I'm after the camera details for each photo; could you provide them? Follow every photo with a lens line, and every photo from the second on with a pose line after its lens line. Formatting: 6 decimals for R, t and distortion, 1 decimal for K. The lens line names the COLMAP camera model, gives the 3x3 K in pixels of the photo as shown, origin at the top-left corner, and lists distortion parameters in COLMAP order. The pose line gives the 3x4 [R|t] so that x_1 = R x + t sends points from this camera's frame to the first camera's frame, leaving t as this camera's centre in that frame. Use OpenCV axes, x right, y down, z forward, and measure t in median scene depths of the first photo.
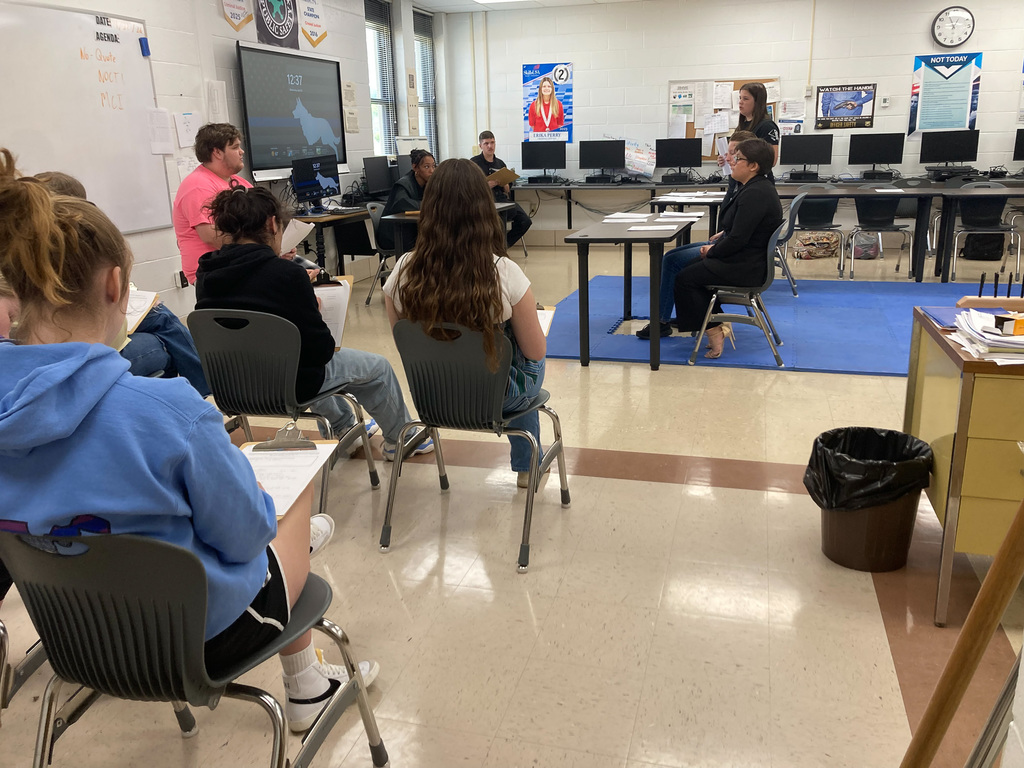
lens RADIAL K [[830.6, 0, 512.0], [0, 830.6, 384.0], [0, 0, 1]] dist [-0.007829, 0.003679]
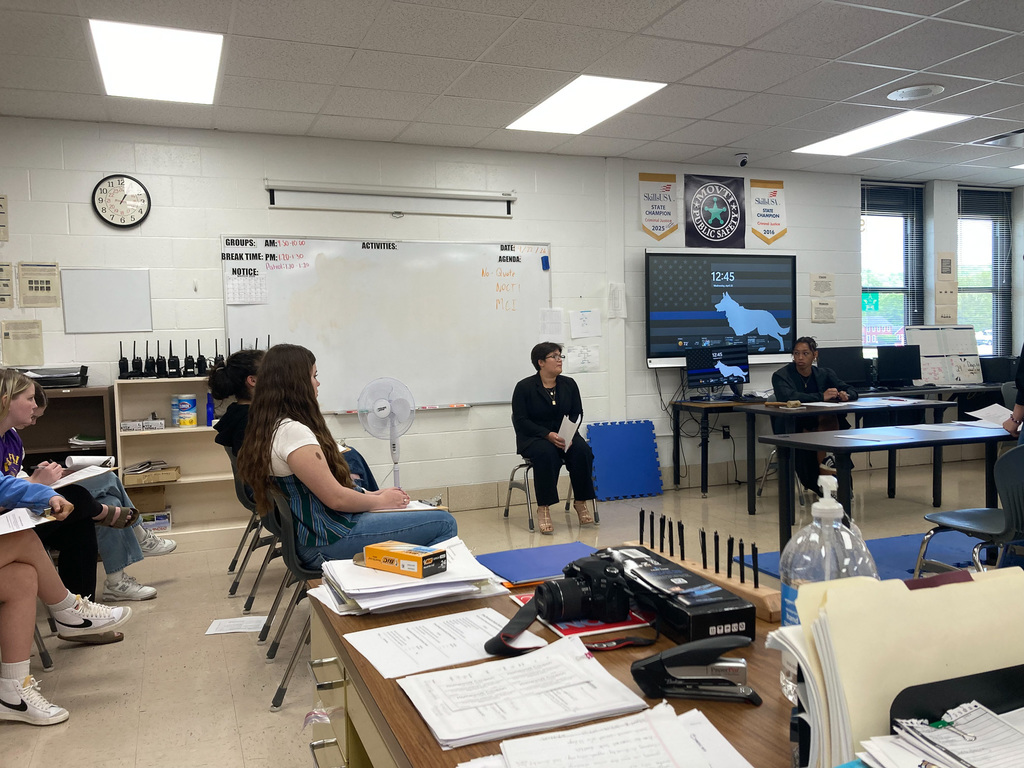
lens RADIAL K [[830.6, 0, 512.0], [0, 830.6, 384.0], [0, 0, 1]] dist [-0.007829, 0.003679]
pose [[0.608833, 0.047416, -0.791880, 0.435016], [-0.213816, 0.971079, -0.106245, -0.062230], [0.763941, 0.234002, 0.601363, 0.186374]]
